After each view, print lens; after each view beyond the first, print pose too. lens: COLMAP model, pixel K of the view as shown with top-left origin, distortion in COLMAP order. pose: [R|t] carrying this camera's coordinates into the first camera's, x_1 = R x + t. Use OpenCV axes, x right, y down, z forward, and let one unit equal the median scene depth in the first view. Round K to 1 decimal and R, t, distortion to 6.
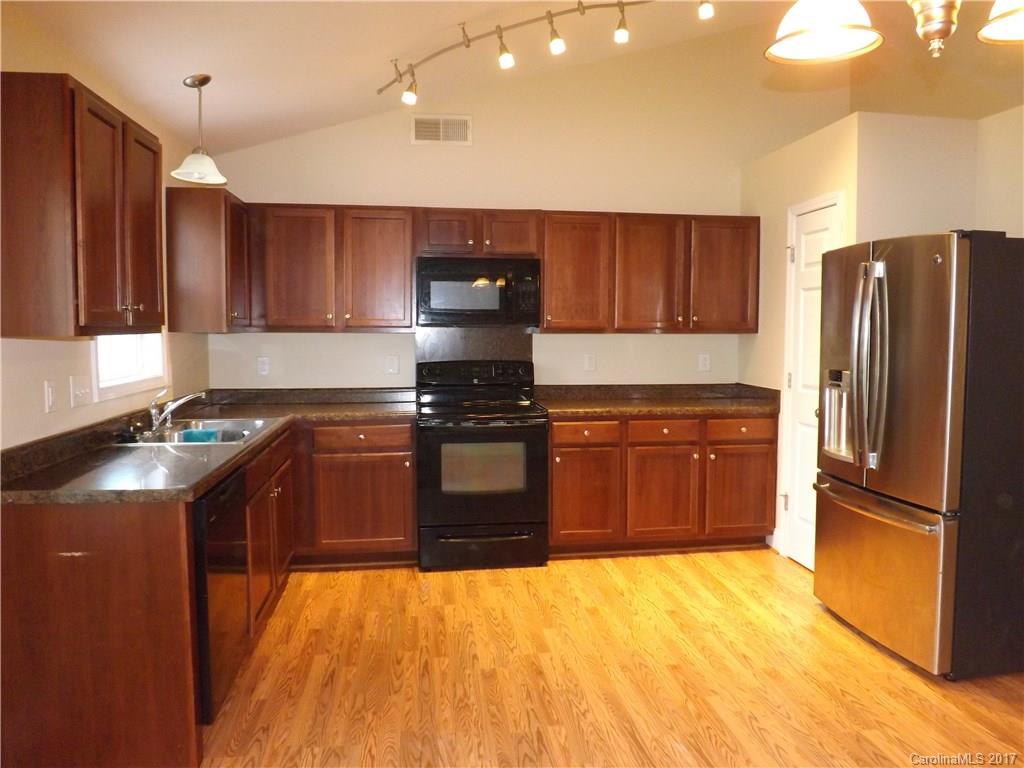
lens RADIAL K [[748.5, 0, 510.6], [0, 748.5, 382.7], [0, 0, 1]] dist [0.005395, -0.001688]
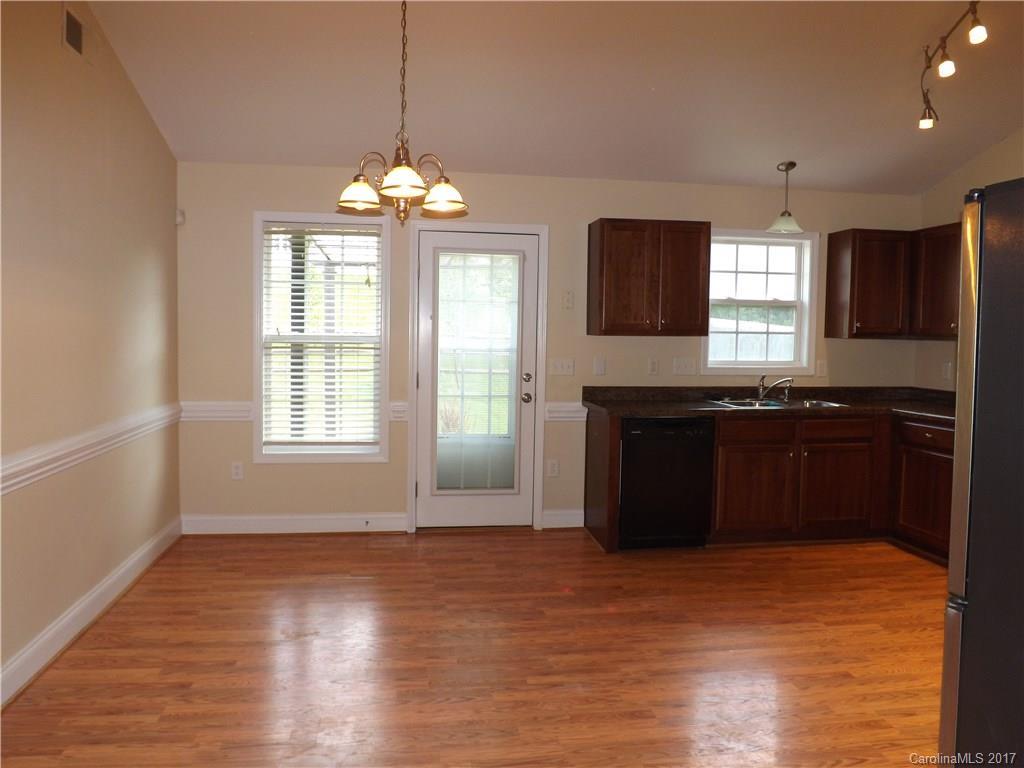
lens RADIAL K [[748.5, 0, 510.2], [0, 748.5, 381.0], [0, 0, 1]] dist [0.005395, -0.001688]
pose [[0.031178, 0.067245, -0.997249, 1.087179], [-0.080211, 0.994685, 0.064565, -0.033774], [0.996290, 0.077978, 0.036406, 0.448815]]
